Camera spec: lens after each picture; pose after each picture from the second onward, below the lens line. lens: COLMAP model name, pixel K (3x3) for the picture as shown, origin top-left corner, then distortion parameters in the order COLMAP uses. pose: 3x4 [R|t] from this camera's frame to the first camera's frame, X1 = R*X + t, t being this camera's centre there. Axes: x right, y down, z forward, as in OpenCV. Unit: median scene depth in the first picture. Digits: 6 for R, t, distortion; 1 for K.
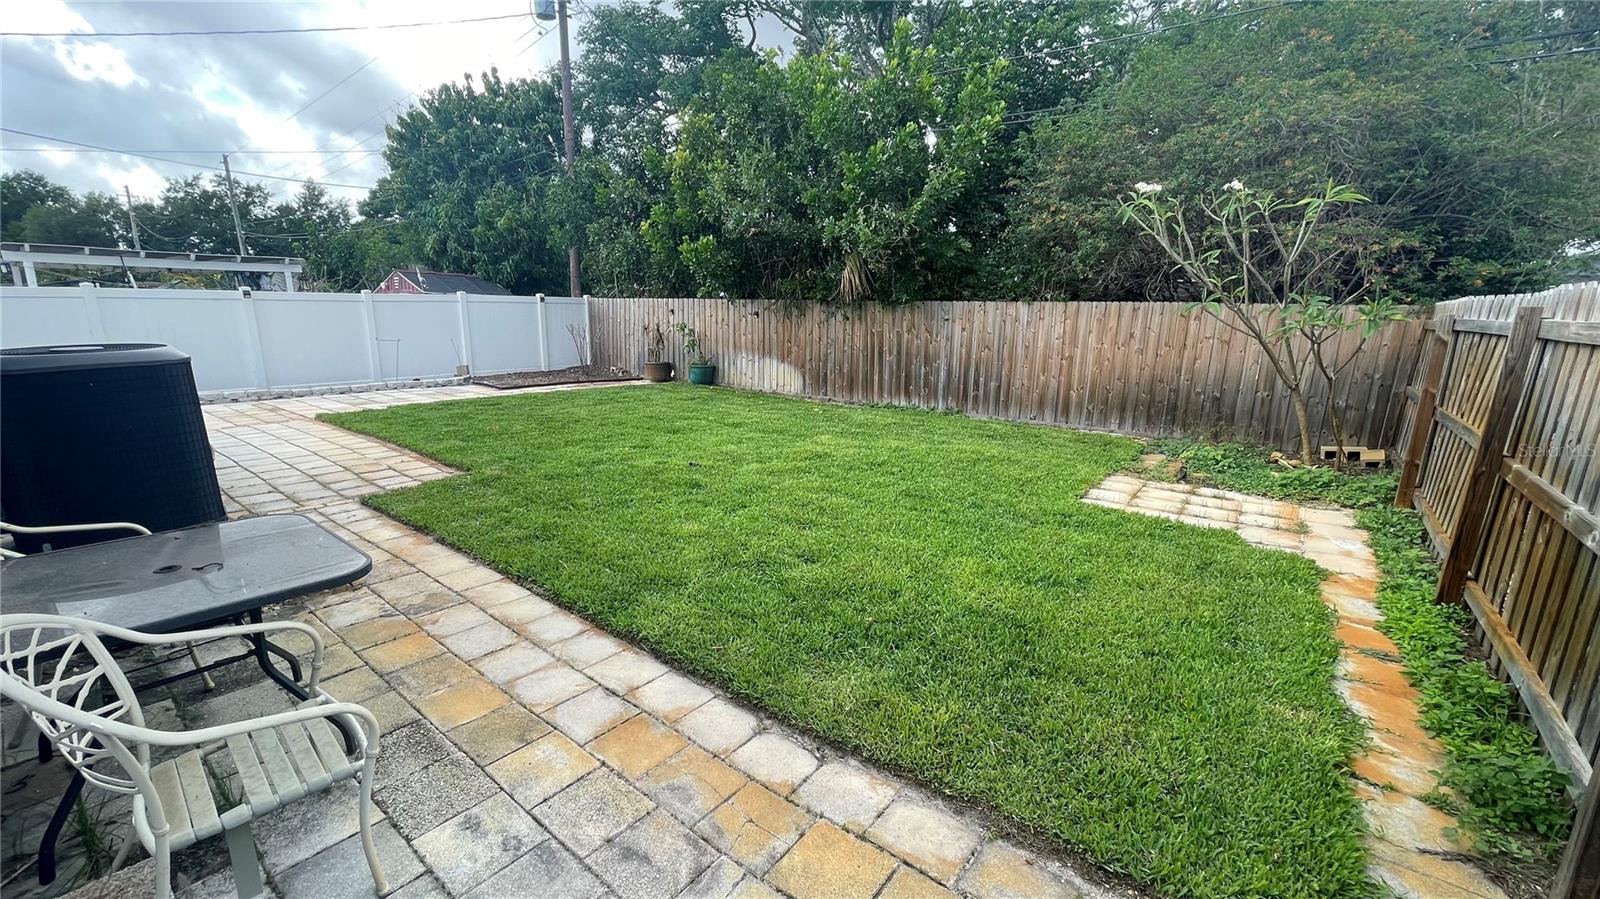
lens RADIAL K [[642.4, 0, 801.1], [0, 642.4, 456.6], [0, 0, 1]] dist [0.003222, -0.000481]
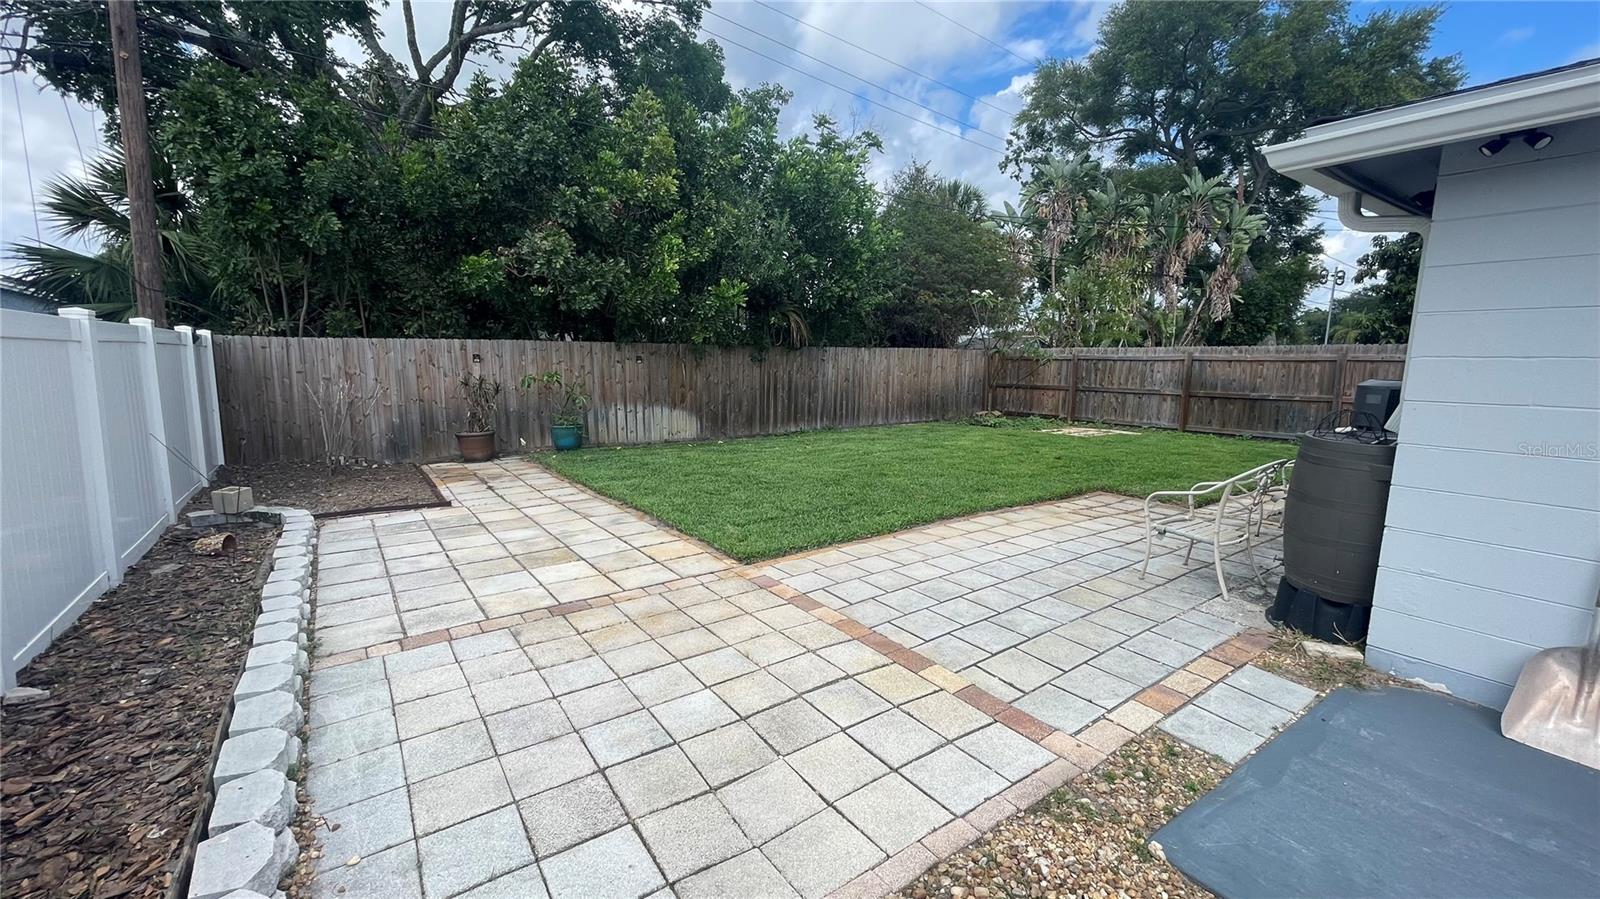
lens RADIAL K [[642.4, 0, 790.6], [0, 642.4, 450.8], [0, 0, 1]] dist [0.003222, -0.000481]
pose [[0.292613, -0.157642, 0.943147, -1.002142], [0.207196, 0.973338, 0.098405, -0.163506], [-0.933514, 0.166622, 0.317474, 0.620759]]
